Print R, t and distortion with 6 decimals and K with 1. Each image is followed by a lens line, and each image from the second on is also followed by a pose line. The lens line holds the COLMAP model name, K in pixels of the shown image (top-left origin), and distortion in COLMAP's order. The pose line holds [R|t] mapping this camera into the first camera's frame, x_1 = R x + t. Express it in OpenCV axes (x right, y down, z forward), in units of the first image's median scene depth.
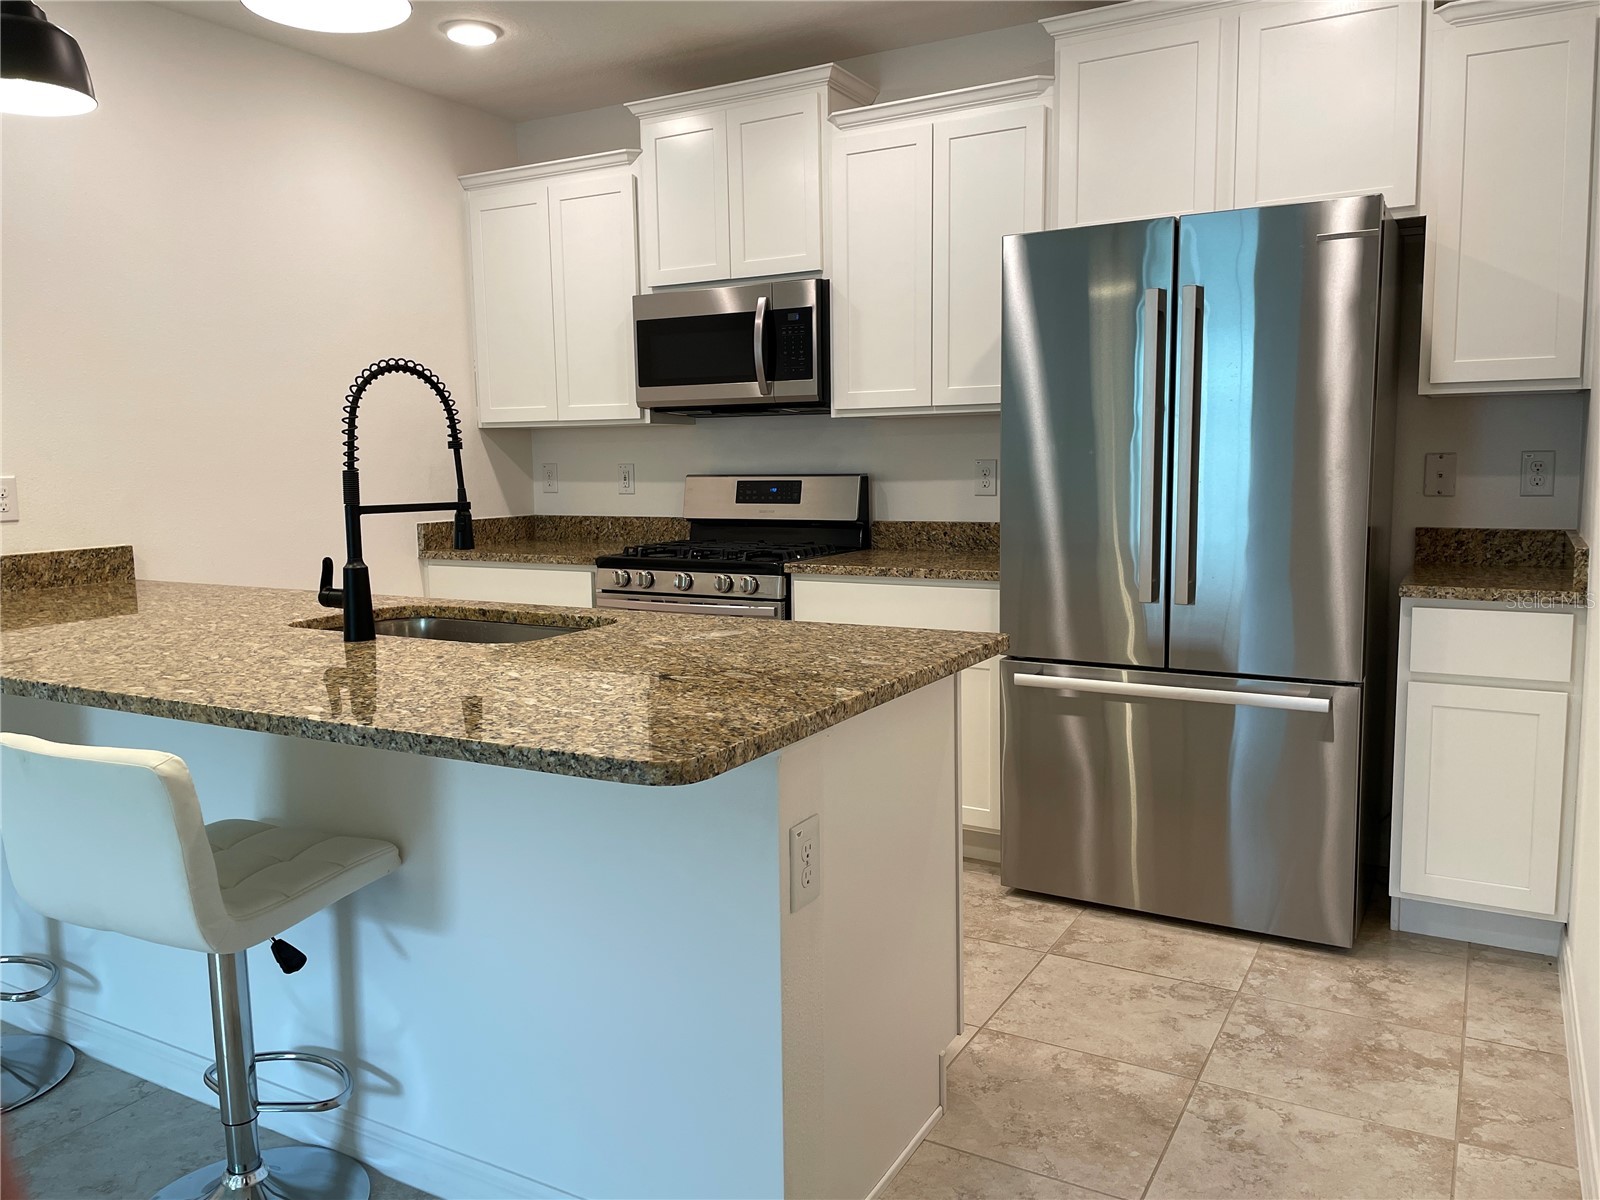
lens RADIAL K [[1205.2, 0, 800.0], [0, 1205.2, 600.0], [0, 0, 1]] dist [0.103993, -0.130644]
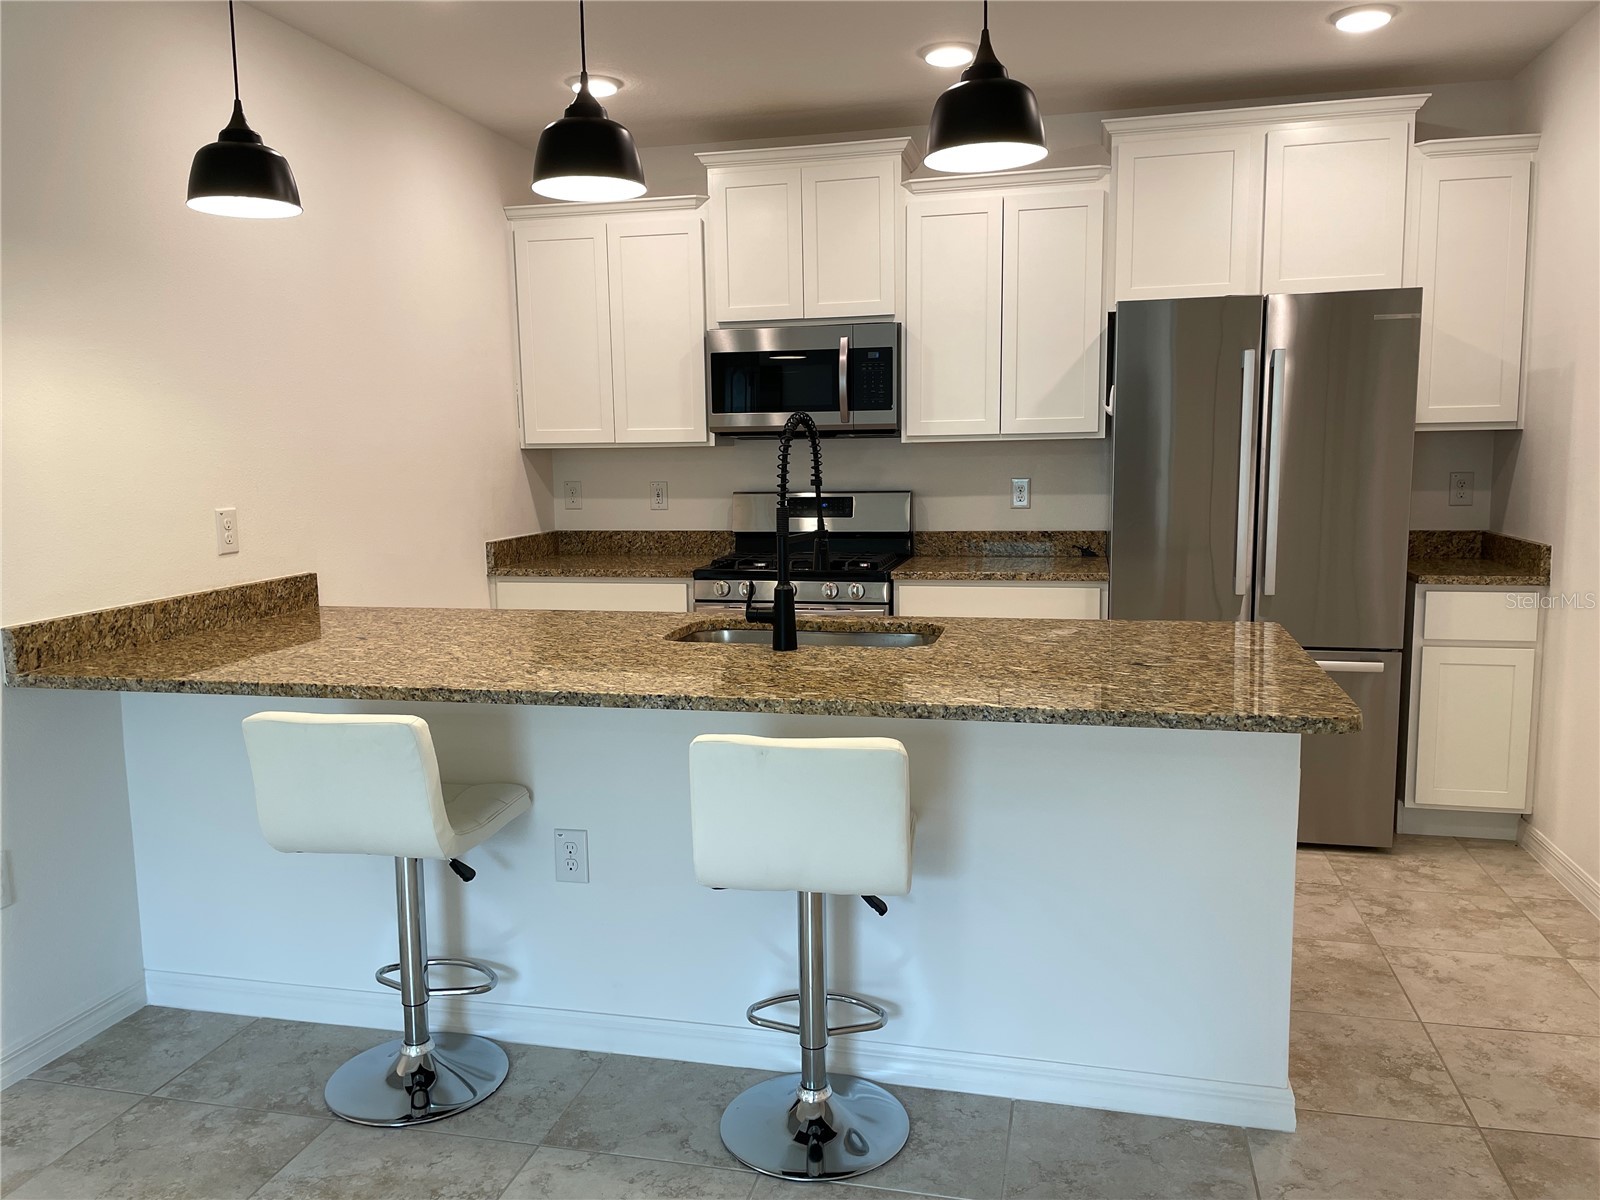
lens RADIAL K [[1211.4, 0, 791.5], [0, 1211.4, 607.7], [0, 0, 1]] dist [0.099763, -0.126047]
pose [[0.959783, -0.037323, 0.278249, -0.457844], [0.034823, 0.999296, 0.013925, -0.016027], [-0.278573, -0.003676, 0.960408, -0.090194]]
